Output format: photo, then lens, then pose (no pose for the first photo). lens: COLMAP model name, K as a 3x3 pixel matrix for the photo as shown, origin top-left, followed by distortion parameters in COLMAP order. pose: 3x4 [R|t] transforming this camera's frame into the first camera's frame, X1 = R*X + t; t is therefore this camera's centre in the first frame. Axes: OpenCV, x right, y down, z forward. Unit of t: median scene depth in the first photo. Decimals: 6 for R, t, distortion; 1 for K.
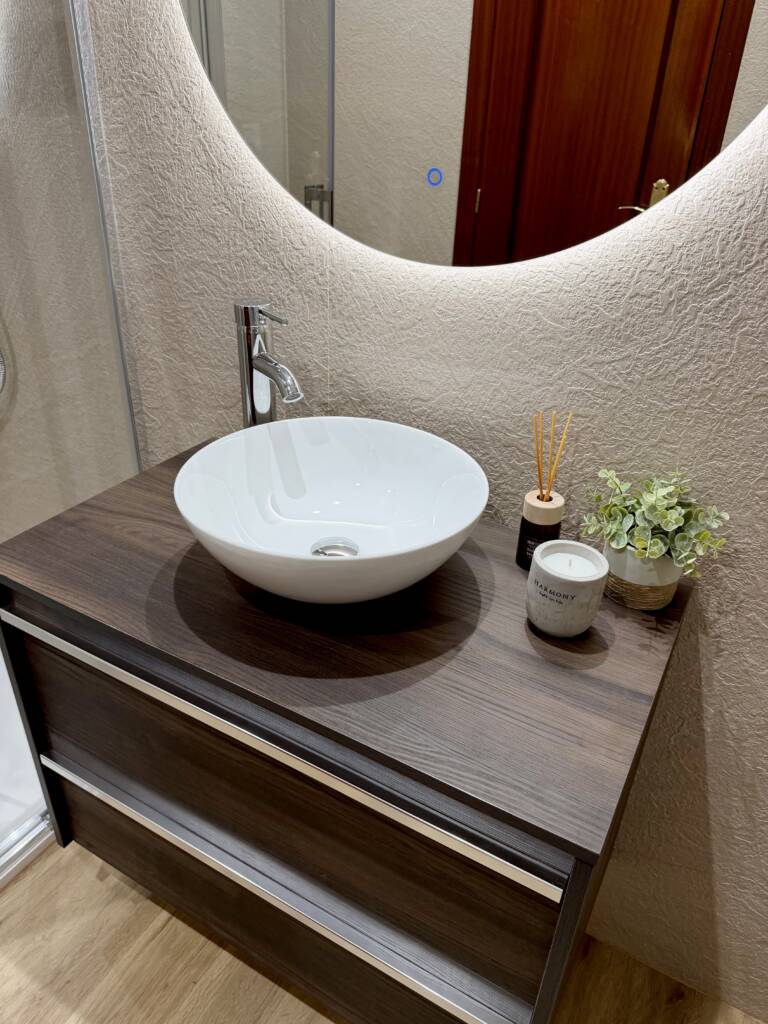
lens RADIAL K [[731.8, 0, 385.2], [0, 731.8, 512.6], [0, 0, 1]] dist [0.027492, -0.033164]
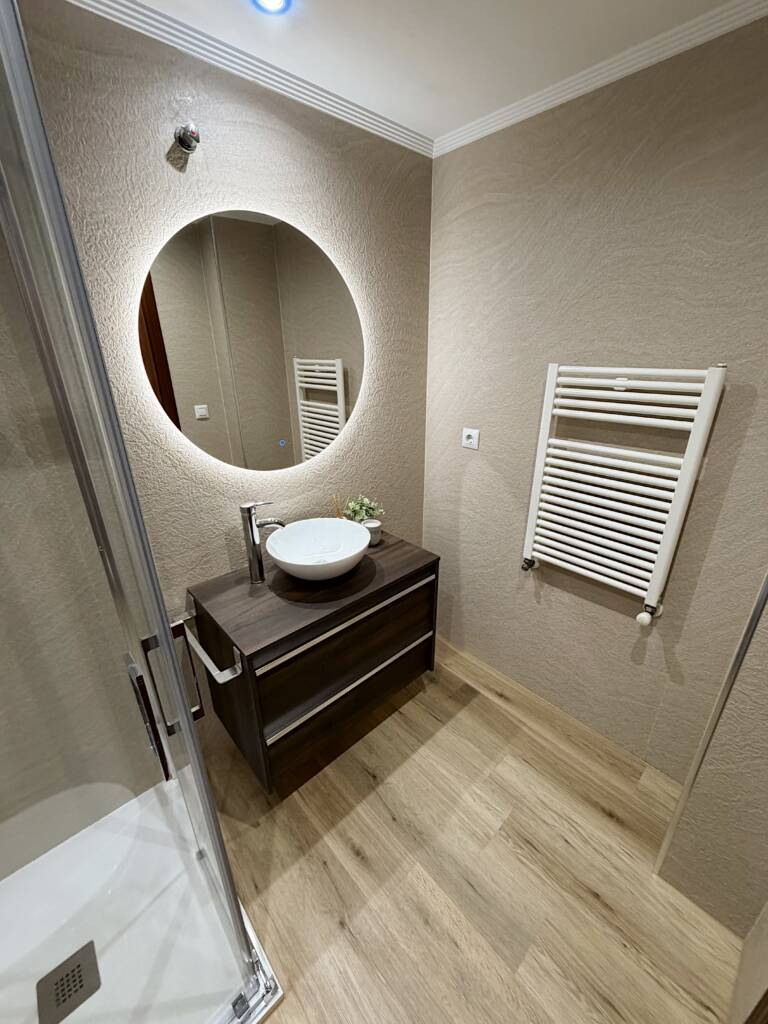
lens RADIAL K [[406.9, 0, 381.8], [0, 406.9, 509.7], [0, 0, 1]] dist [-0.004022, 0.000172]
pose [[0.311825, -0.394667, 0.864294, -1.182087], [0.496190, 0.843396, 0.206106, -0.312359], [-0.810285, 0.364584, 0.458821, -0.009647]]
